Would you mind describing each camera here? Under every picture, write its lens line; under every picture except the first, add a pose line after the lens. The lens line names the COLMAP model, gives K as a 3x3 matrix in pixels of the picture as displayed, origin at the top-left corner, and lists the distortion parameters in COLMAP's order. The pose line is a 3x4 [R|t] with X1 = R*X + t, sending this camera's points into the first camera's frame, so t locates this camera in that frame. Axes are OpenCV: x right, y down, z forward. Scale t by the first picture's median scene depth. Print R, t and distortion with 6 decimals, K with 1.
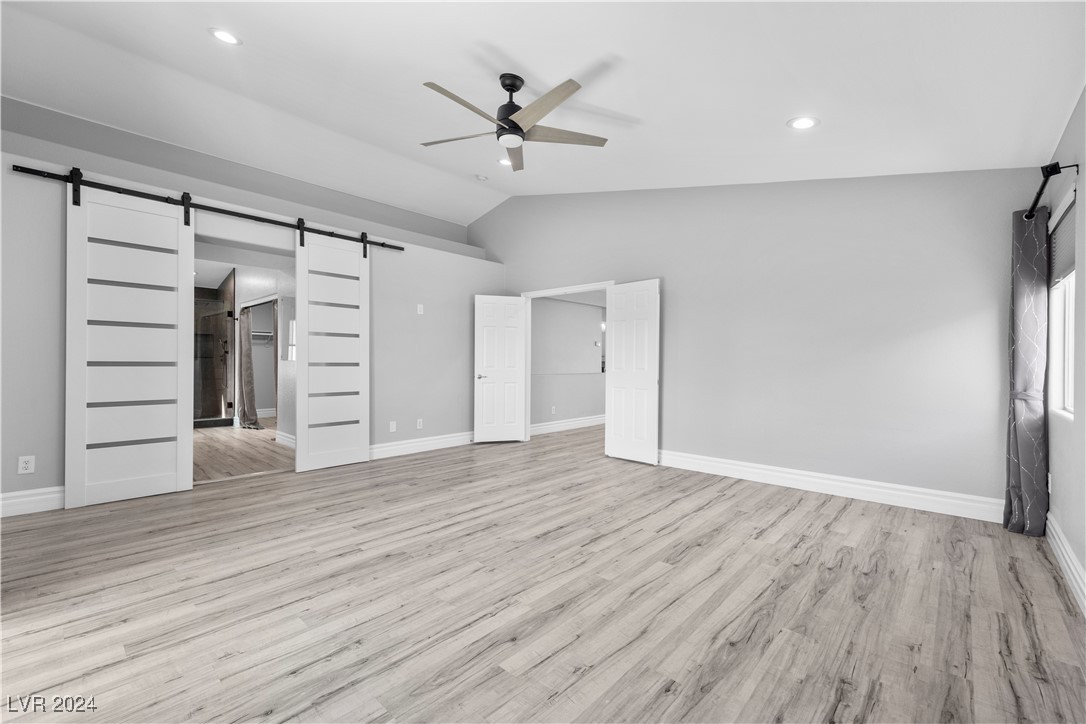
lens RADIAL K [[450.6, 0, 543.0], [0, 450.6, 362.0], [0, 0, 1]] dist [0.000839, 0.000020]
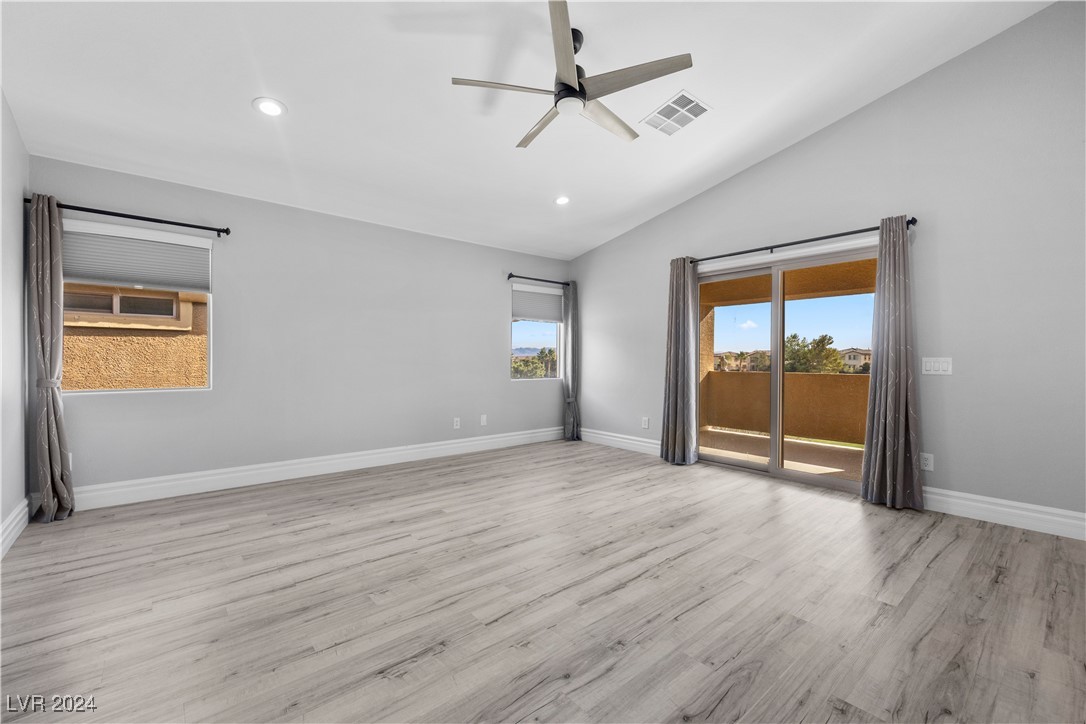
lens RADIAL K [[450.6, 0, 543.0], [0, 450.6, 362.0], [0, 0, 1]] dist [0.000839, 0.000020]
pose [[-0.992622, -0.013701, 0.120472, -0.134252], [-0.012650, 0.999875, 0.009478, 0.004749], [-0.120587, 0.007884, -0.992671, 1.933747]]
